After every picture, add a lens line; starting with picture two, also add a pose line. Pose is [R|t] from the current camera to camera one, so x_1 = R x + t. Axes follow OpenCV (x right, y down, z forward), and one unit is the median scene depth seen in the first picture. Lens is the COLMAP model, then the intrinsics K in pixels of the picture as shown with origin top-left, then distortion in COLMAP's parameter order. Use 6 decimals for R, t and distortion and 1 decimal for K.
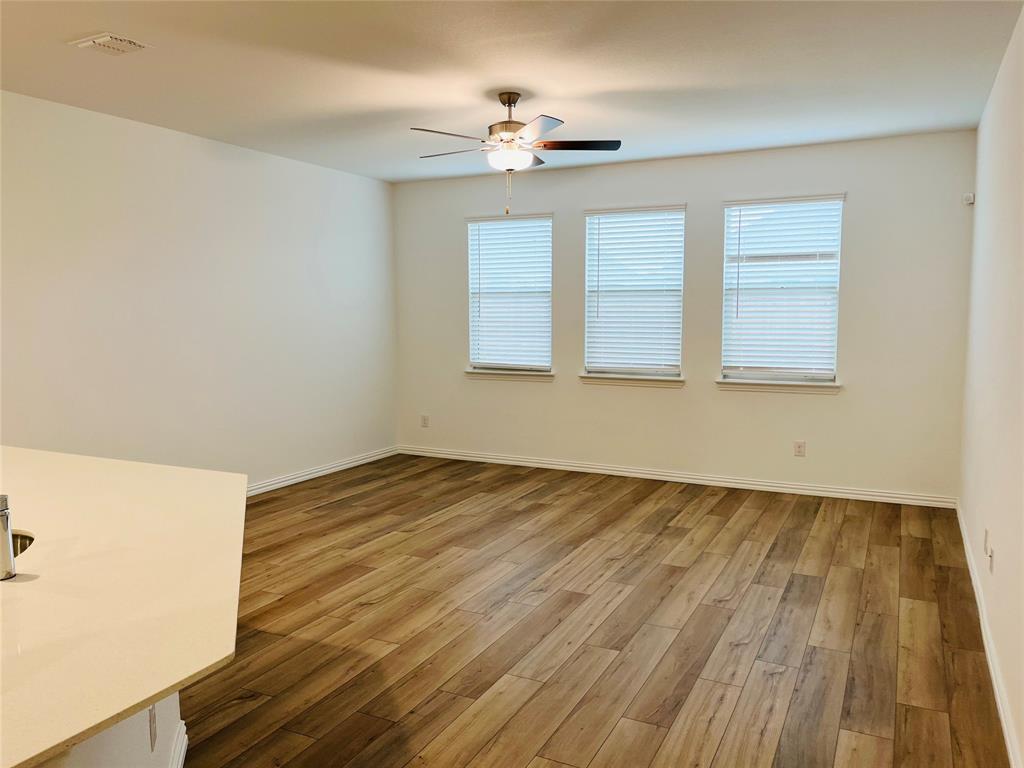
lens RADIAL K [[772.4, 0, 512.7], [0, 772.4, 392.9], [0, 0, 1]] dist [0.034869, -0.011775]
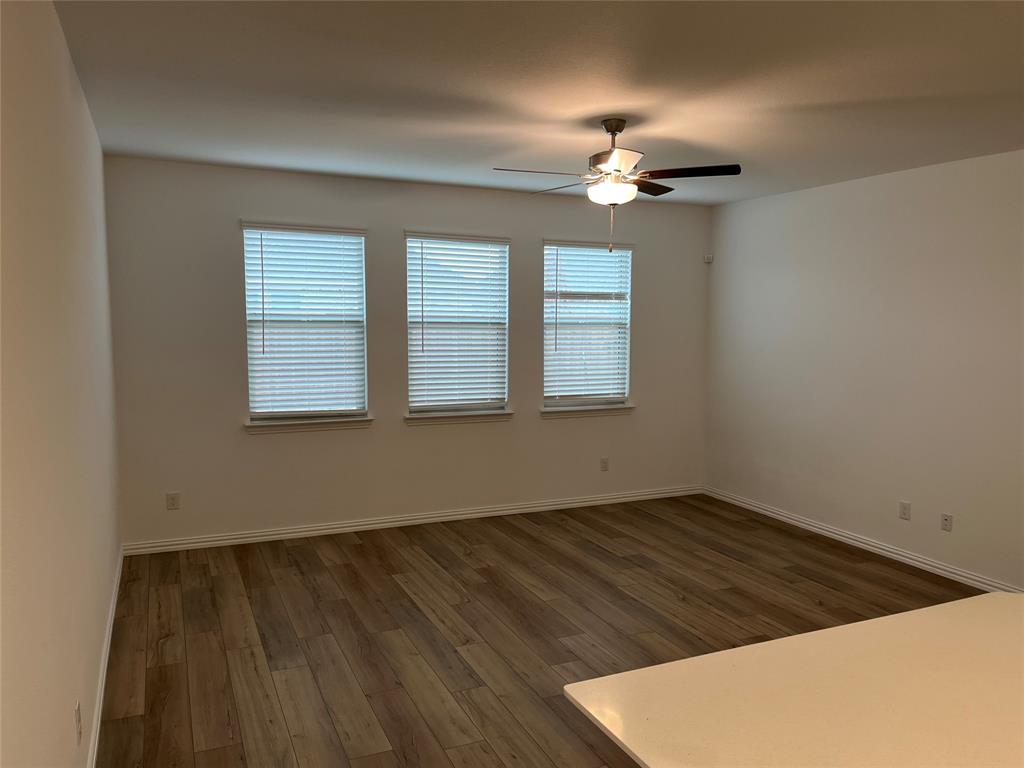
lens RADIAL K [[772.4, 0, 512.7], [0, 772.4, 392.9], [0, 0, 1]] dist [0.034869, -0.011775]
pose [[0.624636, -0.069349, 0.777831, -0.611483], [0.072725, 0.996886, 0.030478, -0.080176], [-0.777522, 0.037530, 0.627735, 0.407939]]
